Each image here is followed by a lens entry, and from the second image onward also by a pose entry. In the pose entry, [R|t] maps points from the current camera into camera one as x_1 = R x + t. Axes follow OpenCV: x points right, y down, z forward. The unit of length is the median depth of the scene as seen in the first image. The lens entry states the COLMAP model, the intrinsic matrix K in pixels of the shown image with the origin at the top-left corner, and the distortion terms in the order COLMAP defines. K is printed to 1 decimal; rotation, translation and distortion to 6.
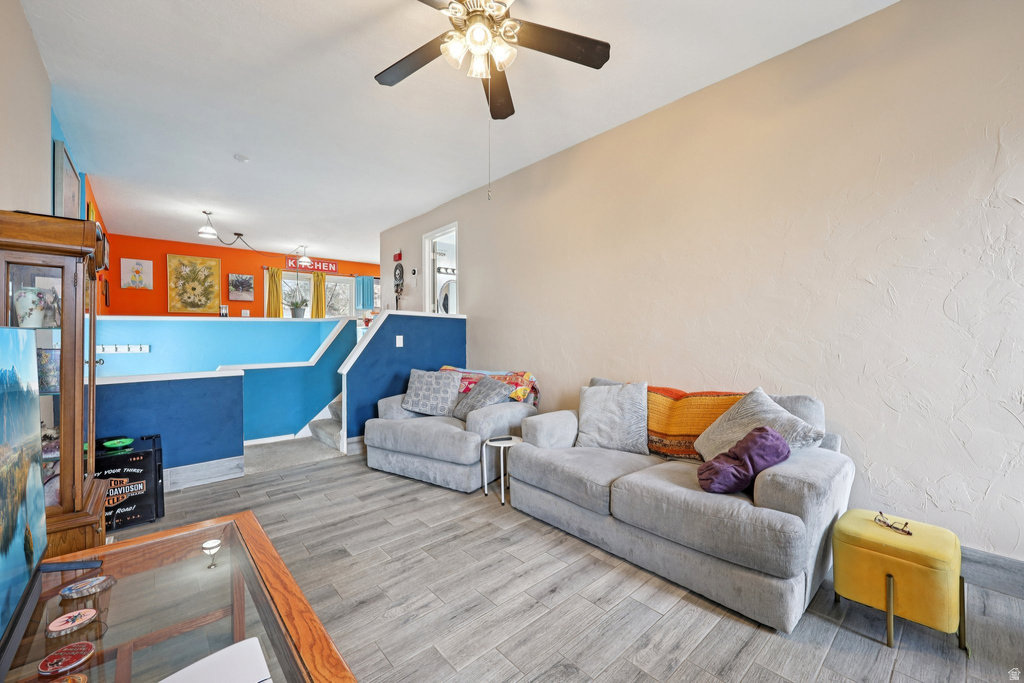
lens RADIAL K [[410.6, 0, 515.0], [0, 410.6, 339.1], [0, 0, 1]] dist [-0.001803, 0.000135]
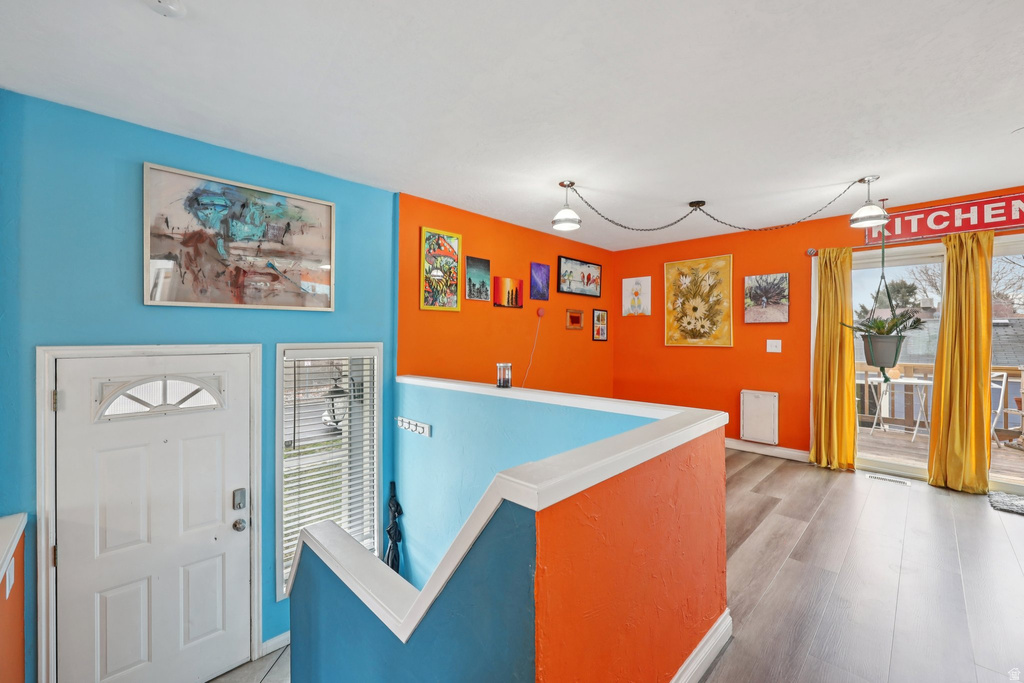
lens RADIAL K [[410.6, 0, 513.7], [0, 410.6, 334.3], [0, 0, 1]] dist [-0.001803, 0.000135]
pose [[0.048187, 0.004782, -0.998827, -0.158596], [-0.012520, 0.999913, 0.004183, -0.084595], [0.998760, 0.012303, 0.048242, 0.705909]]
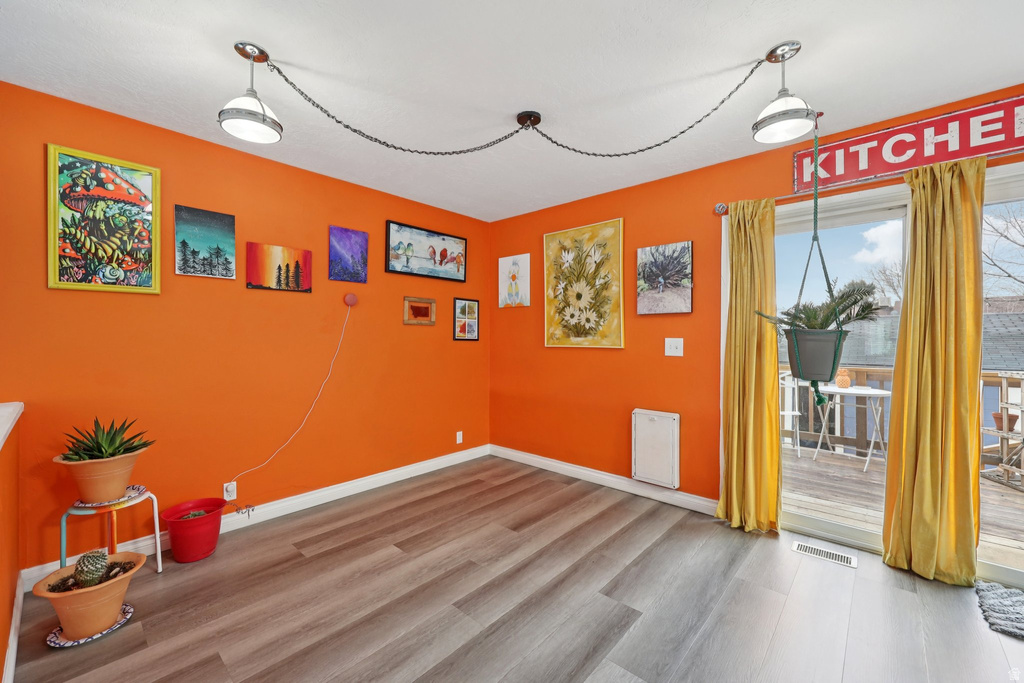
lens RADIAL K [[410.6, 0, 513.6], [0, 410.6, 336.3], [0, 0, 1]] dist [-0.001803, 0.000135]
pose [[0.101601, 0.009642, -0.994779, -0.335455], [-0.009291, 0.999919, 0.008742, -0.082815], [0.994782, 0.008354, 0.101682, 0.904878]]
